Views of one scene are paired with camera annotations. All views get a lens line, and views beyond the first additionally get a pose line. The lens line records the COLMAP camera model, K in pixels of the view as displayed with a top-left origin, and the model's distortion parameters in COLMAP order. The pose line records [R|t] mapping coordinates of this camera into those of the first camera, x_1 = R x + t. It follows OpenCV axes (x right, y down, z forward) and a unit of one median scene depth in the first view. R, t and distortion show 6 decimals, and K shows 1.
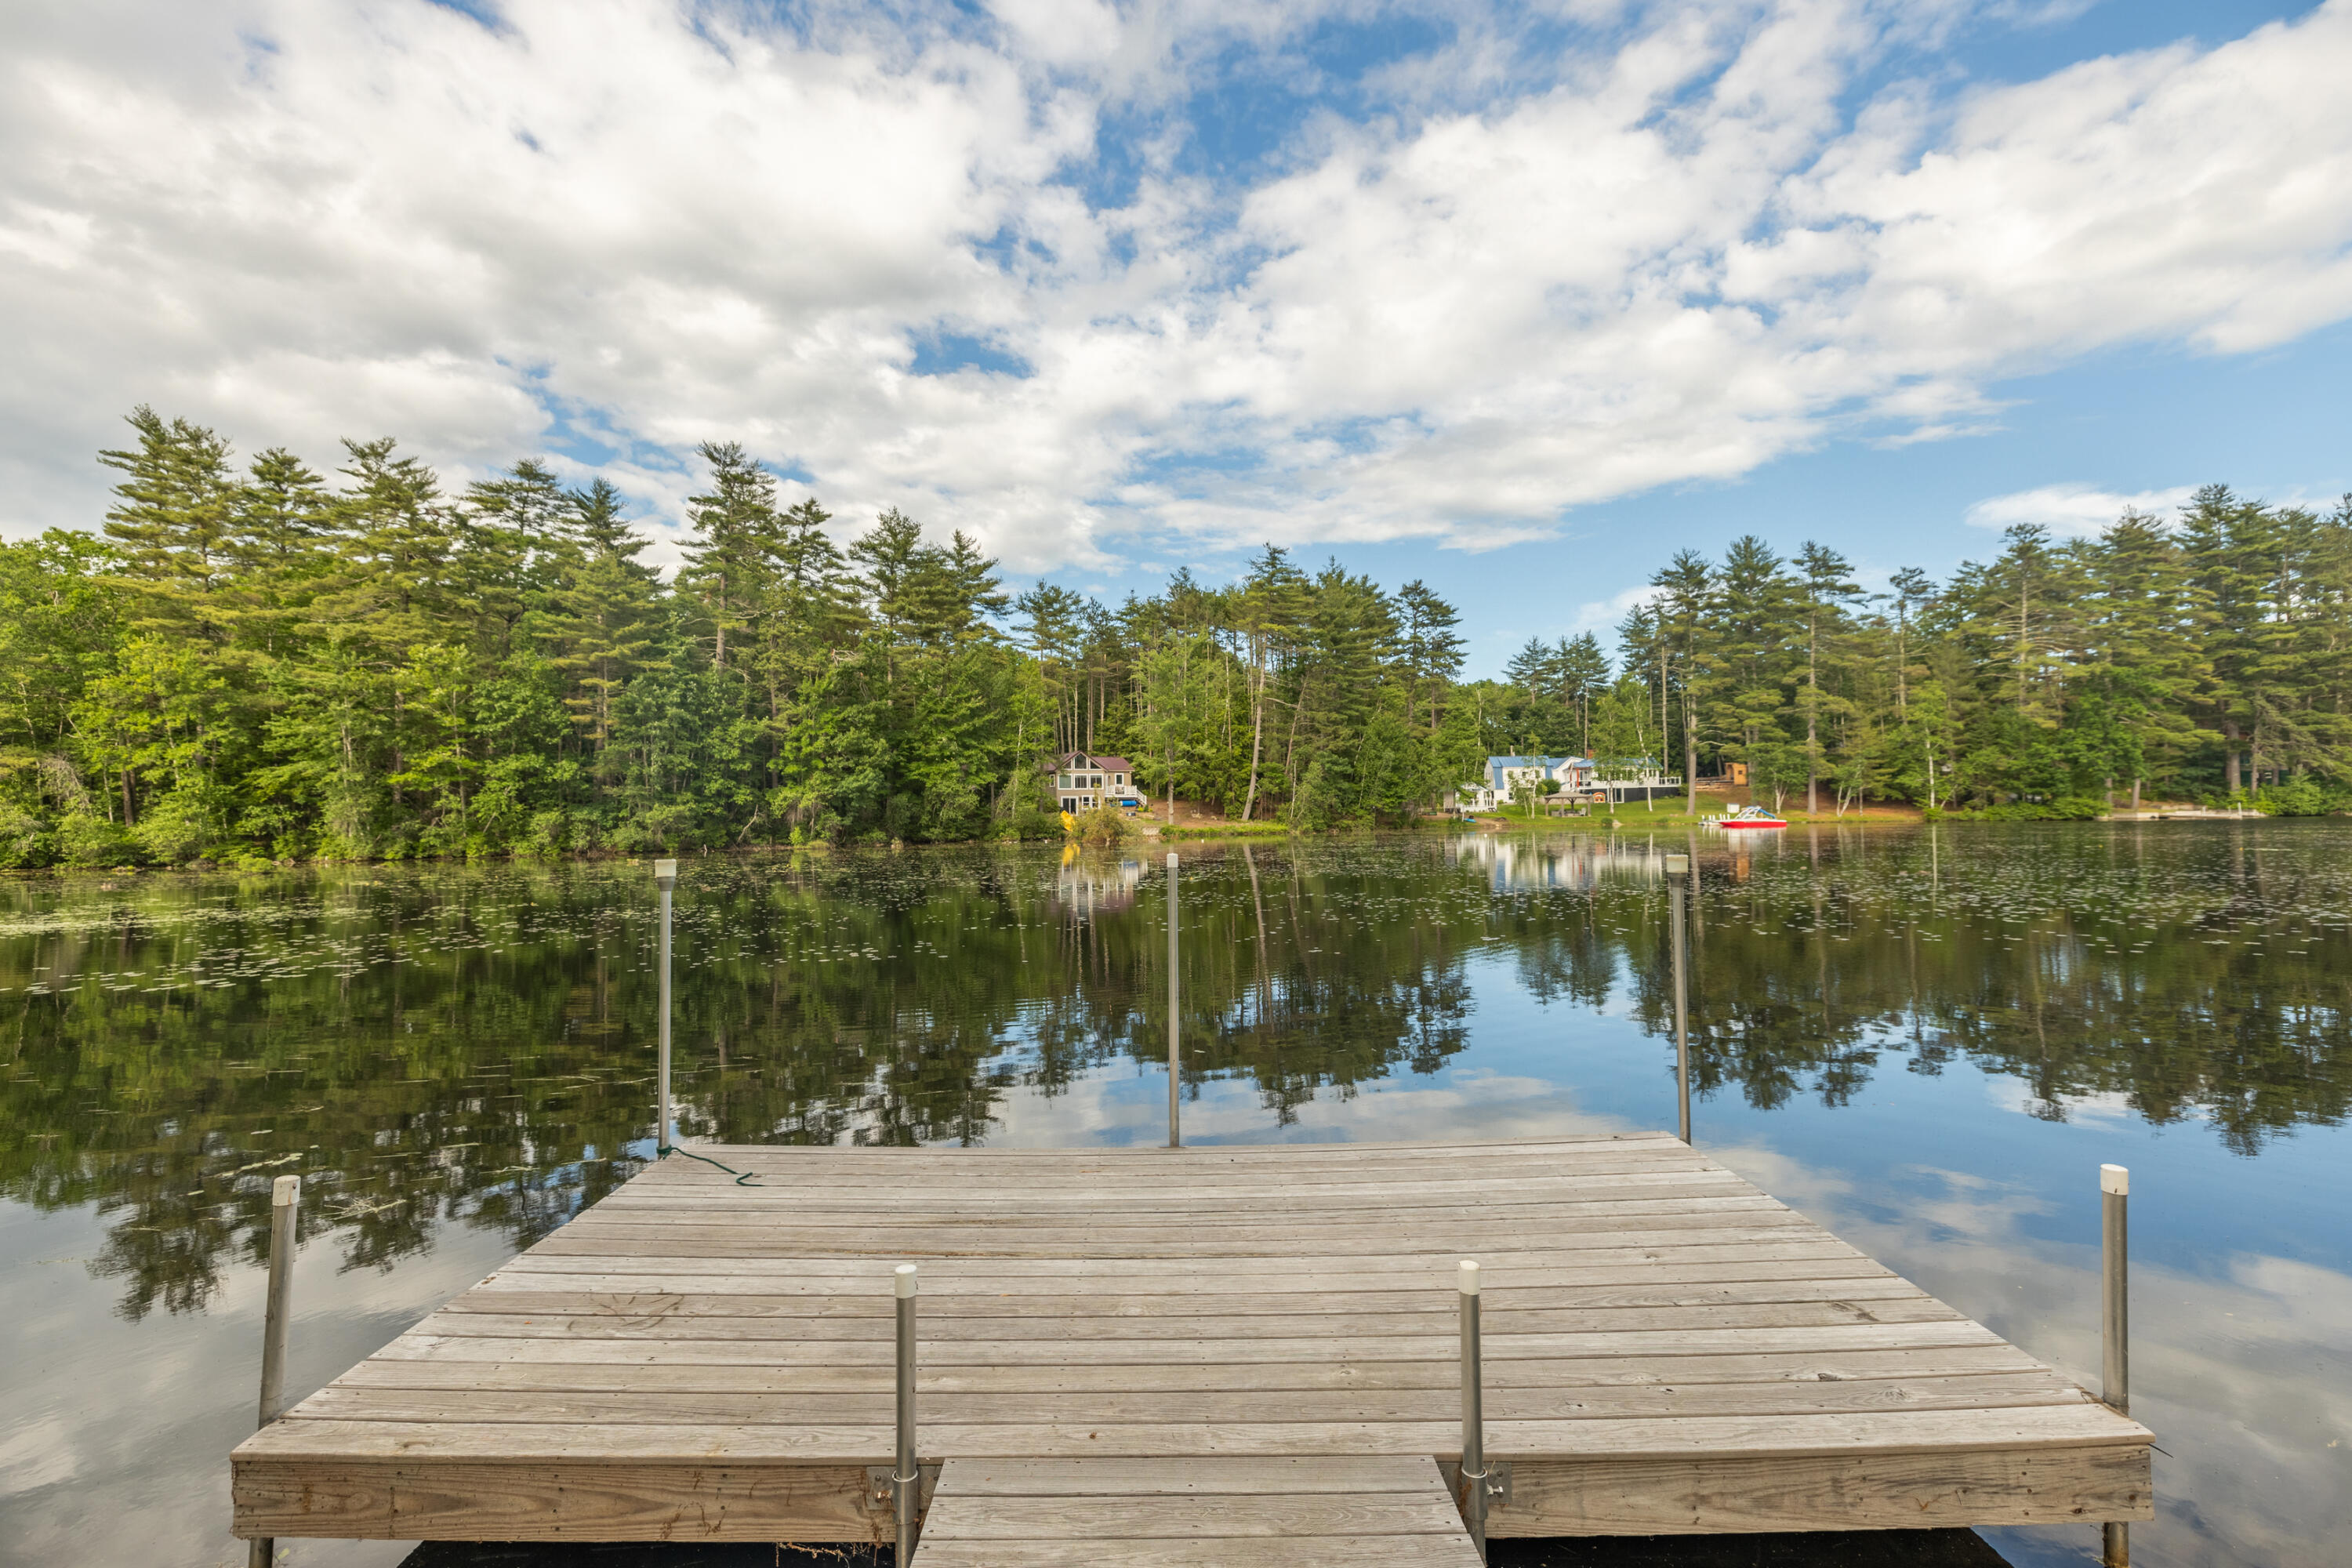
lens RADIAL K [[1037.3, 0, 1173.8], [0, 1037.3, 786.8], [0, 0, 1]] dist [0.001020, 0.000320]
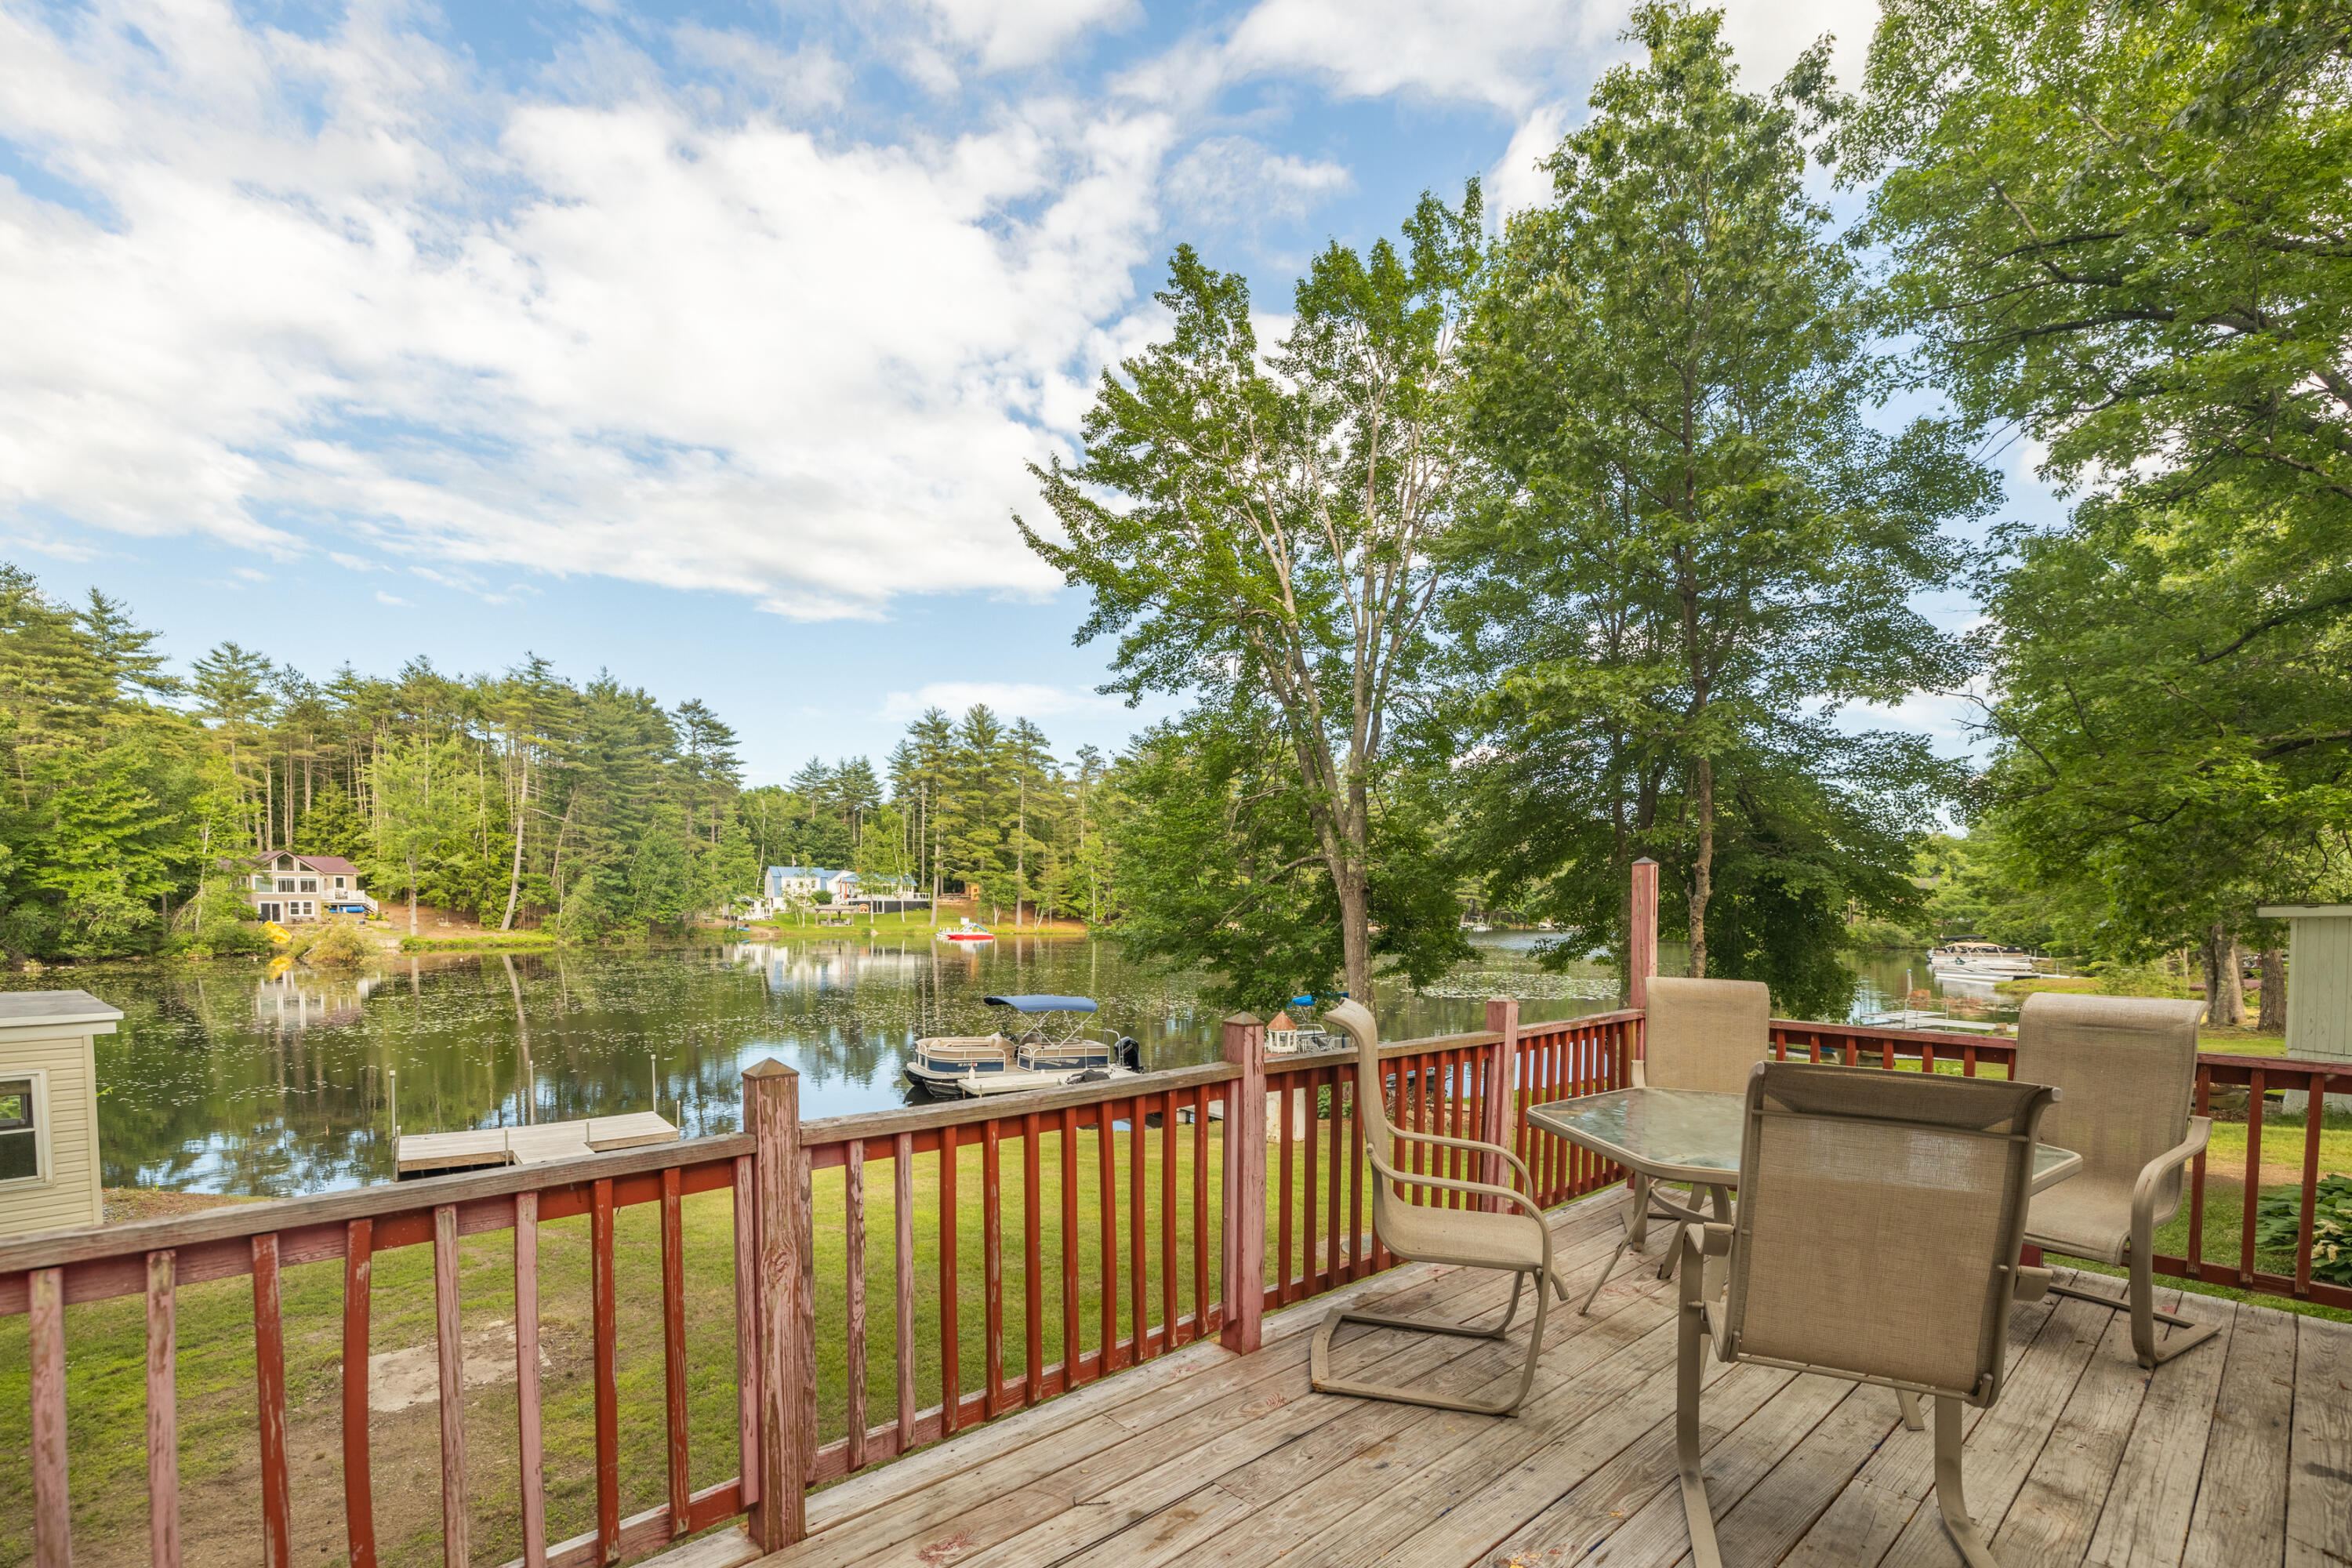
lens RADIAL K [[1052.5, 0, 1195.2], [0, 1052.5, 966.3], [0, 0, 1]] dist [0.000830, 0.000647]
pose [[0.791363, -0.012551, 0.611218, -0.026484], [-0.043246, 0.996135, 0.076446, -0.040507], [-0.609815, -0.086930, 0.787762, -0.216629]]
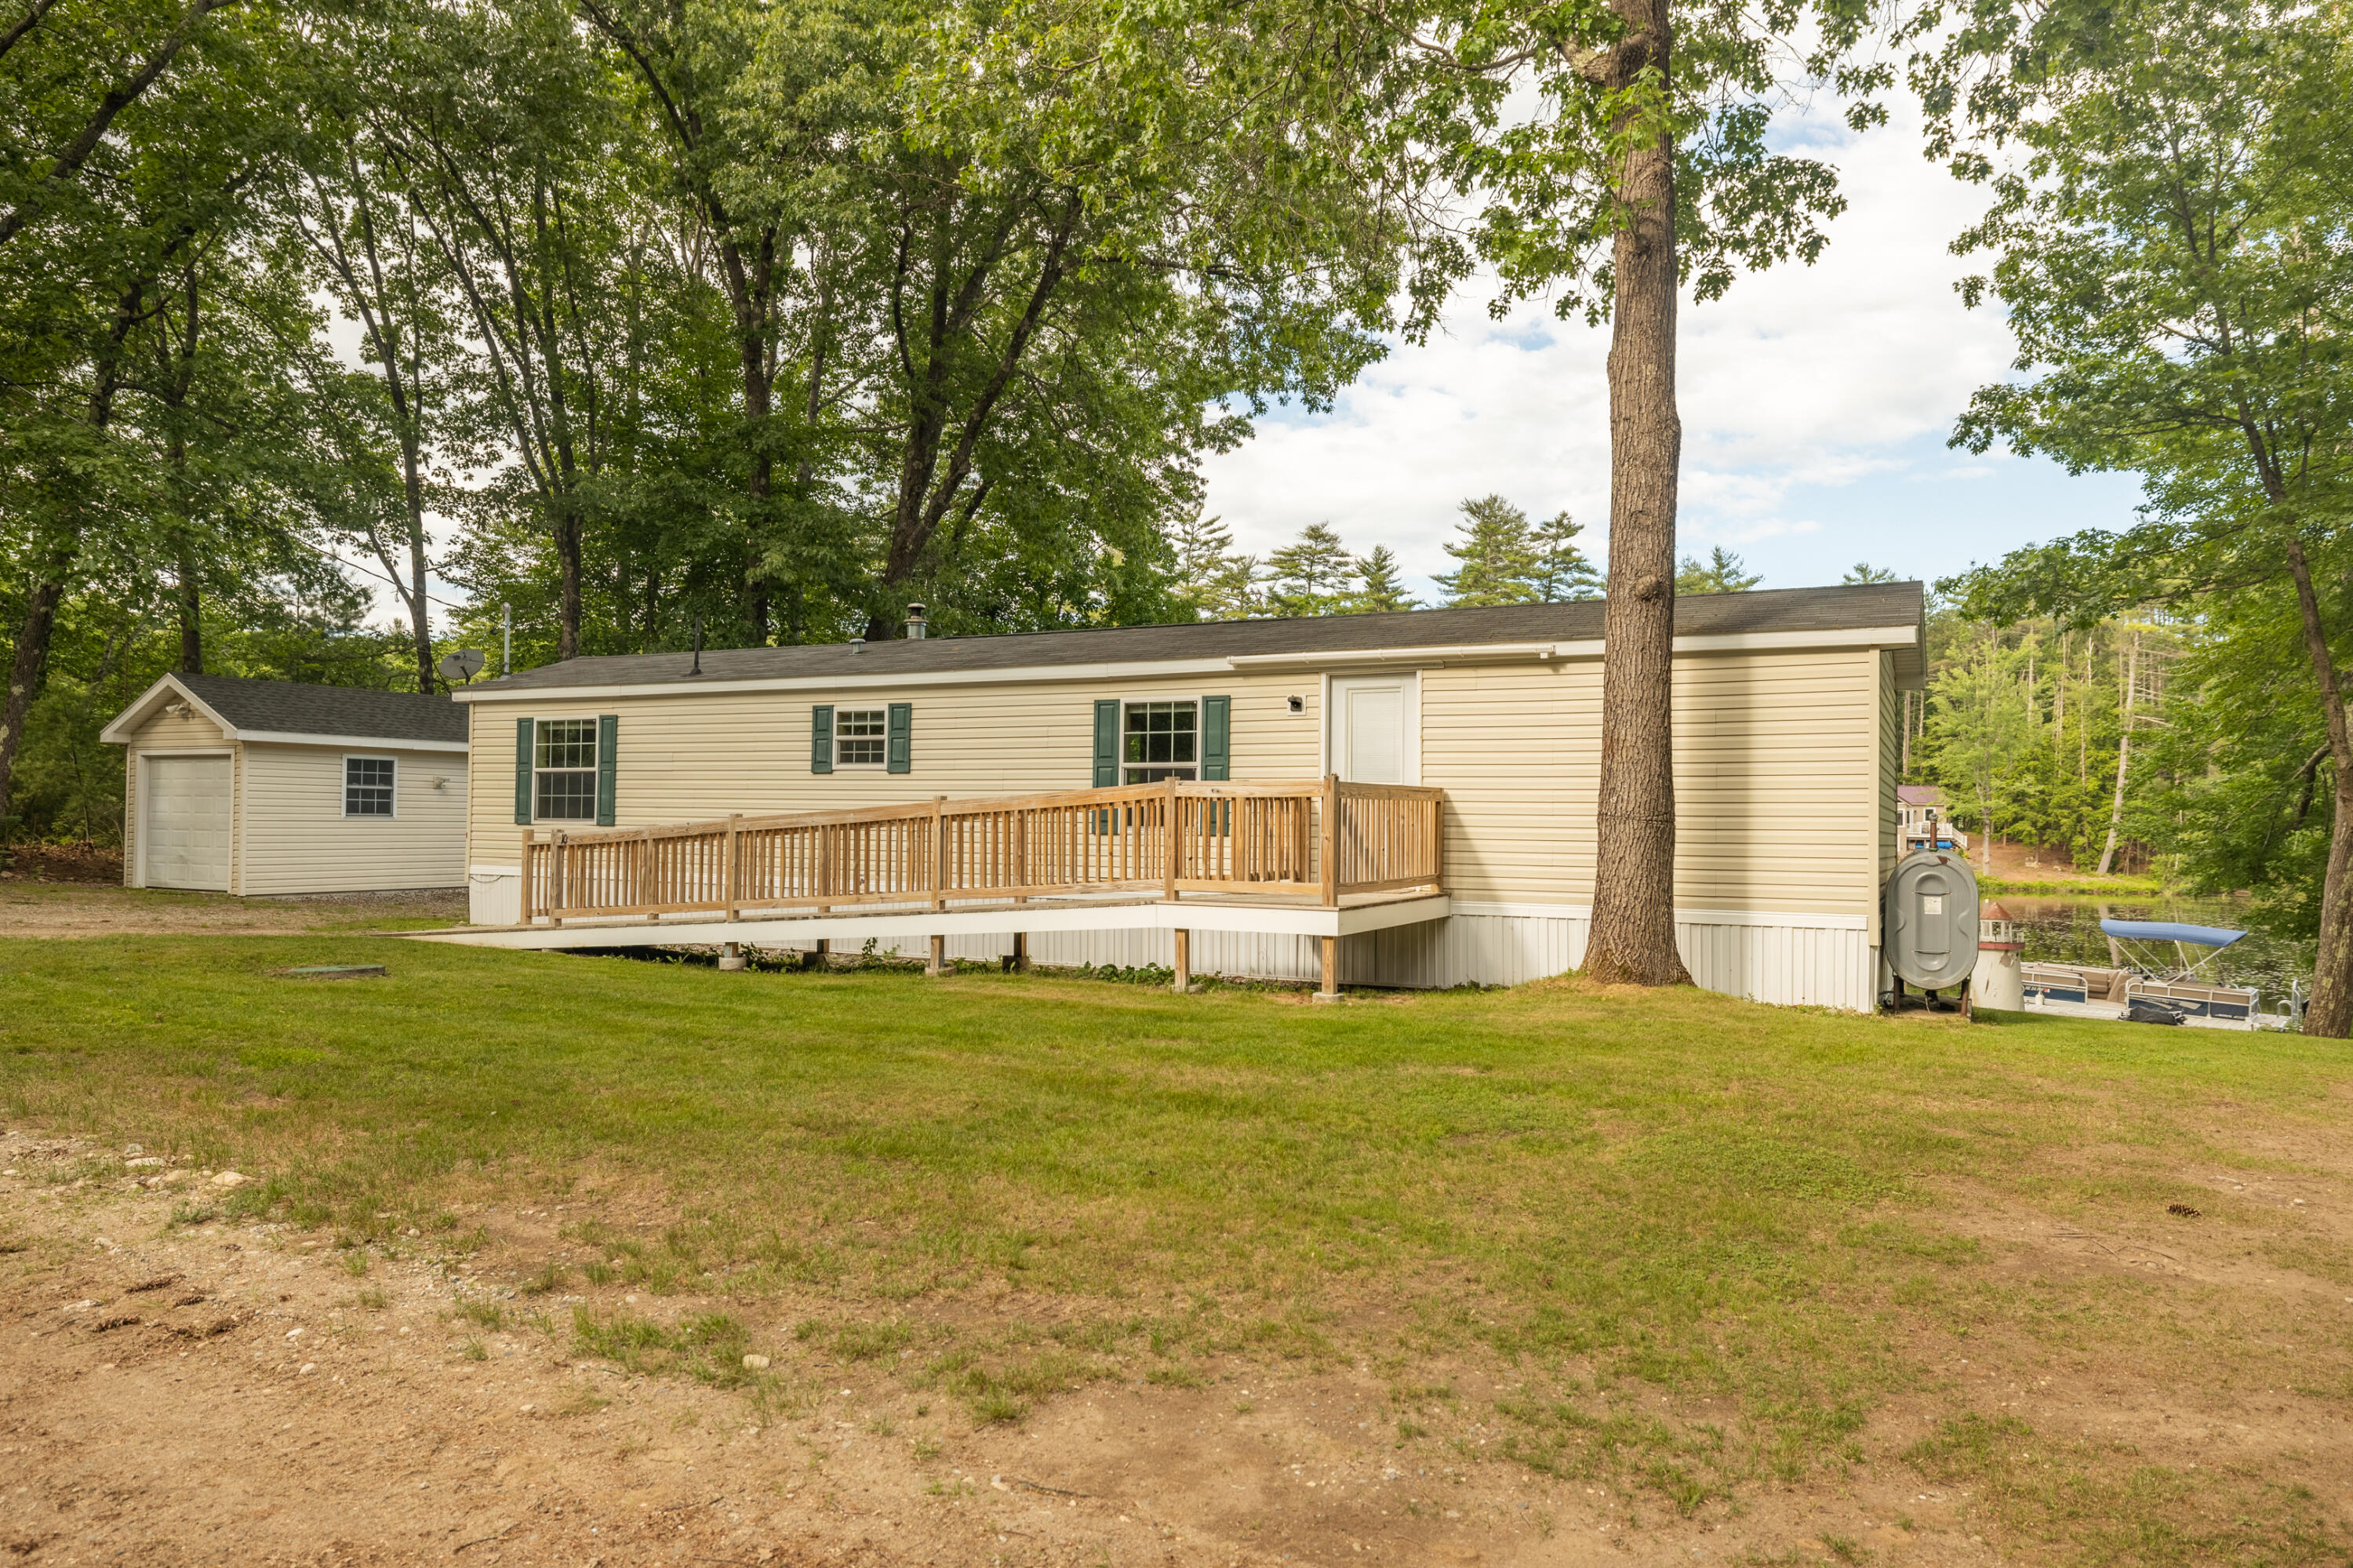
lens RADIAL K [[1563.0, 0, 1139.0], [0, 1563.0, 783.7], [0, 0, 1]] dist [0.000000, -0.000413]
pose [[0.828652, 0.015692, -0.559545, 0.129133], [-0.011676, 0.999874, 0.010748, -0.040750], [0.559643, -0.002373, 0.828730, -0.391374]]
